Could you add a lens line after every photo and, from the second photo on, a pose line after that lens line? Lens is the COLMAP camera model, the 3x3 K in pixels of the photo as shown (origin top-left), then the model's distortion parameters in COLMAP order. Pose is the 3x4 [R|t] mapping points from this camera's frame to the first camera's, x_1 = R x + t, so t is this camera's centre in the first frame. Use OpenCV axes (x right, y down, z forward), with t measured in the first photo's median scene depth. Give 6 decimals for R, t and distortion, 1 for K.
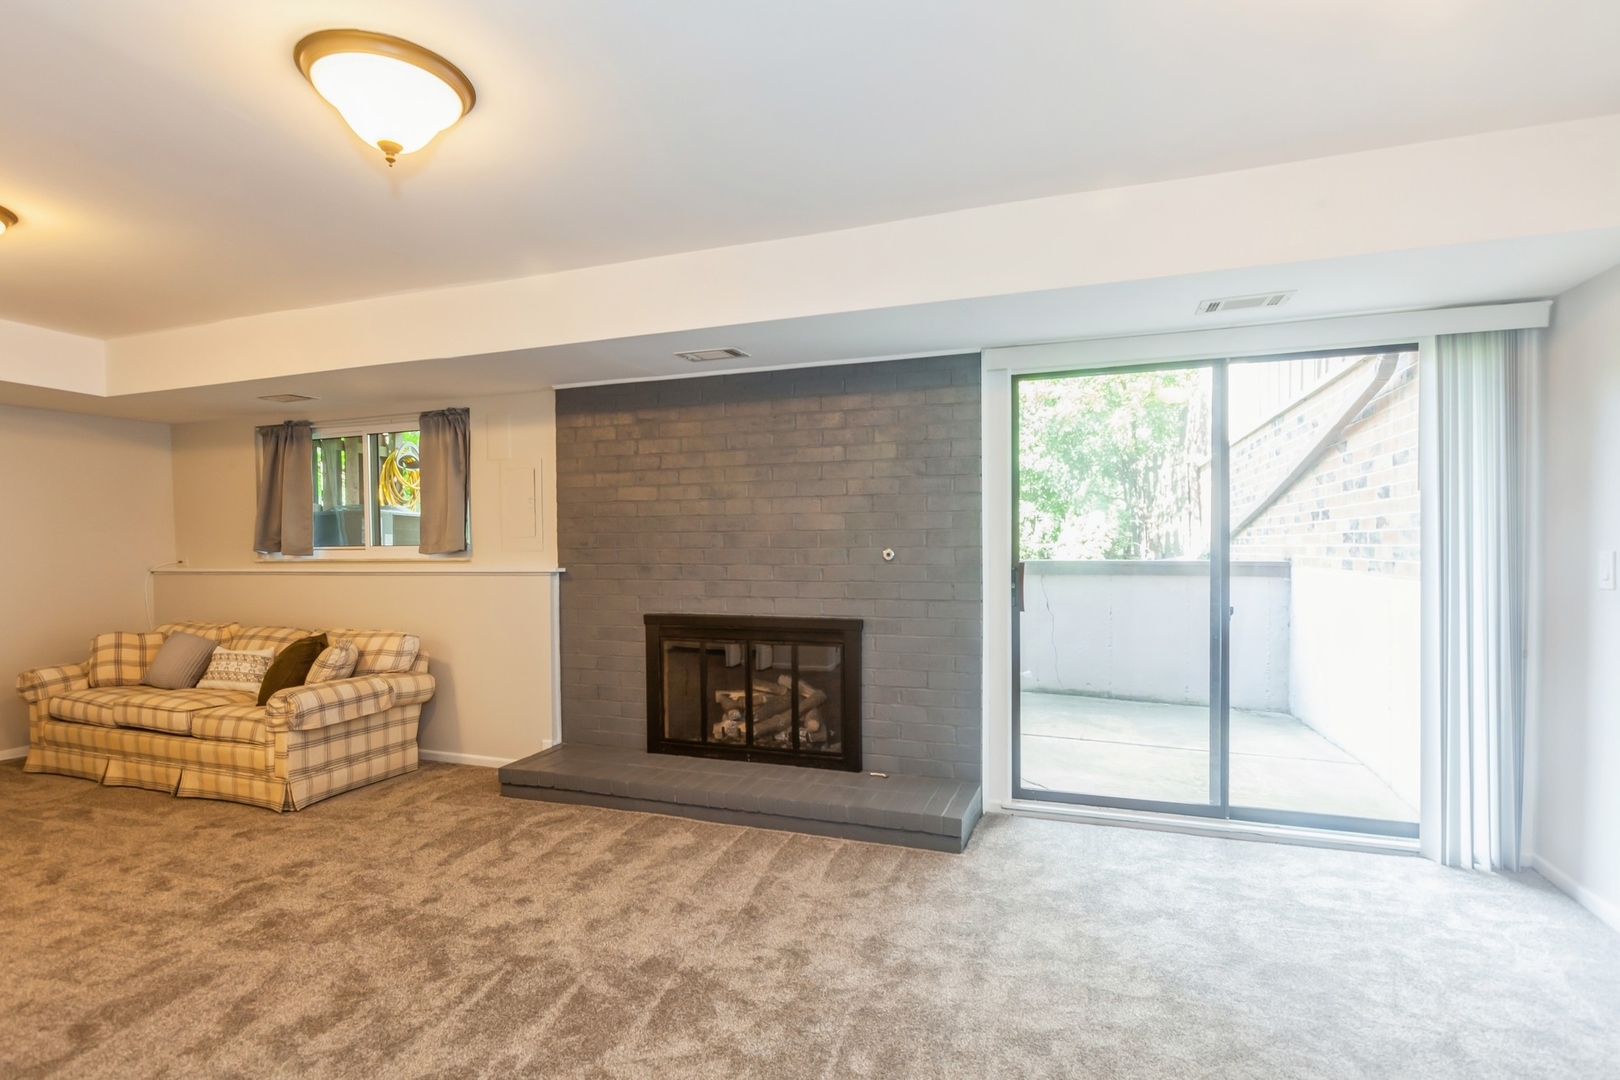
lens RADIAL K [[777.8, 0, 808.5], [0, 777.8, 538.4], [0, 0, 1]] dist [-0.004270, -0.000309]
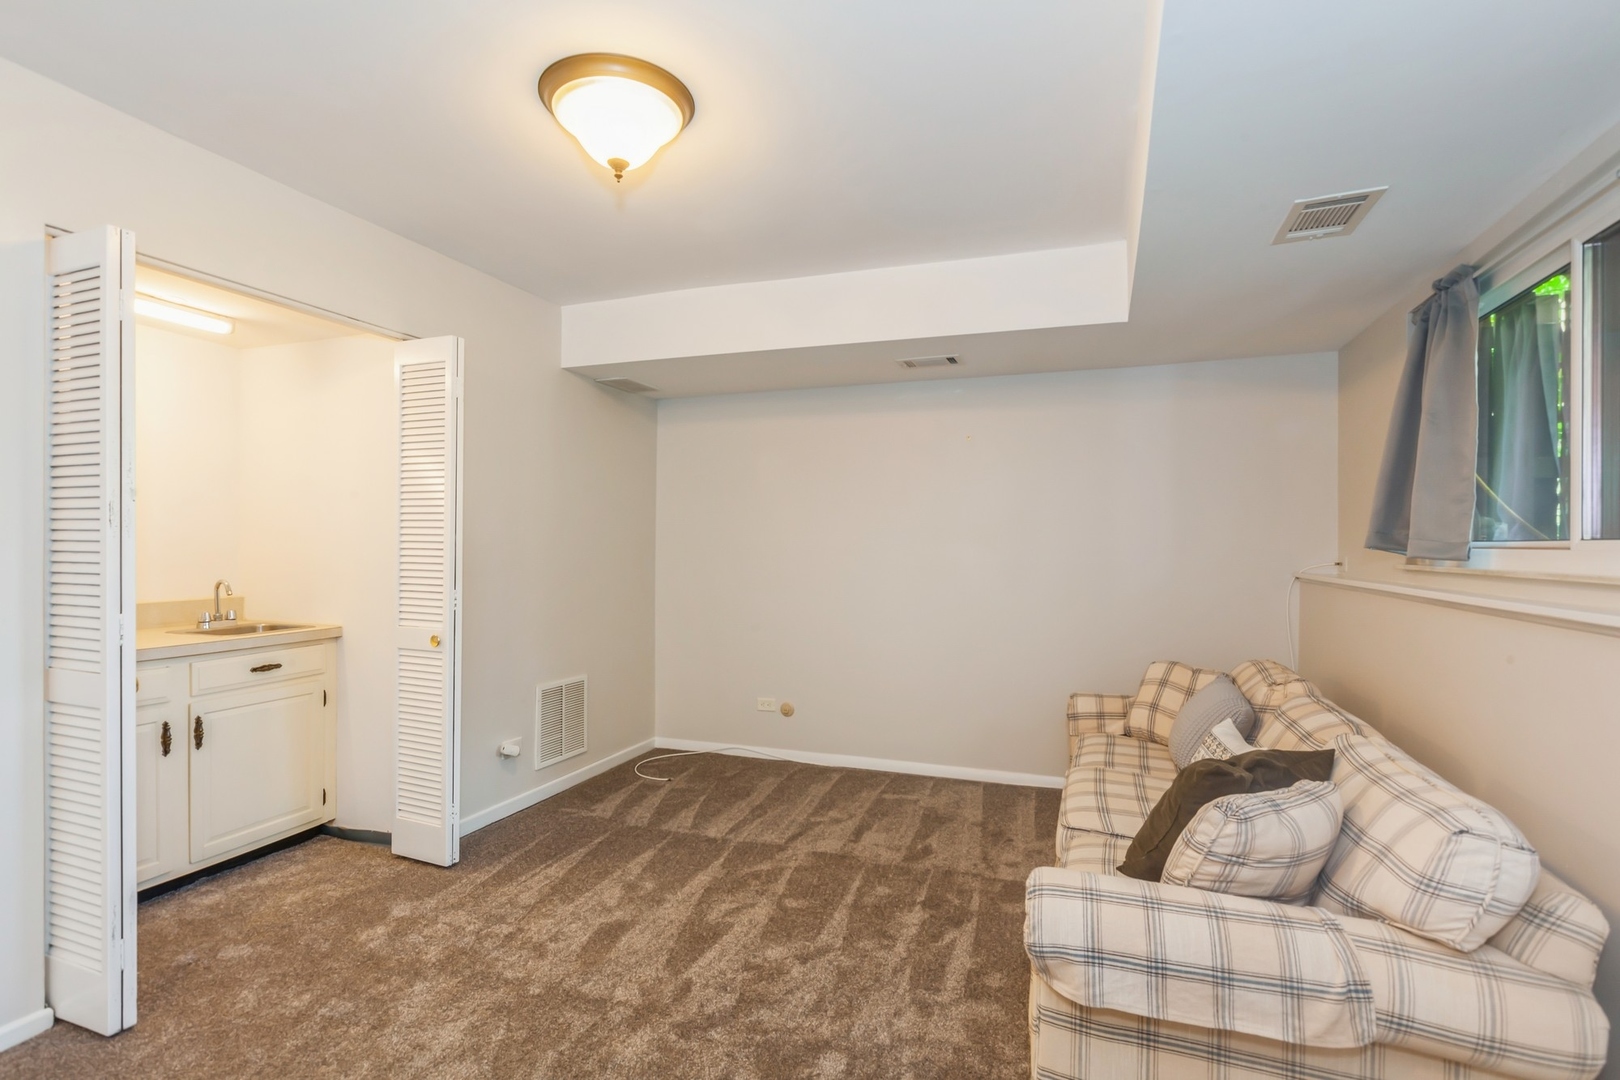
lens RADIAL K [[777.8, 0, 808.2], [0, 777.8, 540.0], [0, 0, 1]] dist [-0.004270, -0.000309]
pose [[-0.024973, 0.008291, -0.999654, -0.209416], [-0.003448, 0.999959, 0.008379, 0.007385], [0.999682, 0.003656, -0.024943, 0.756972]]
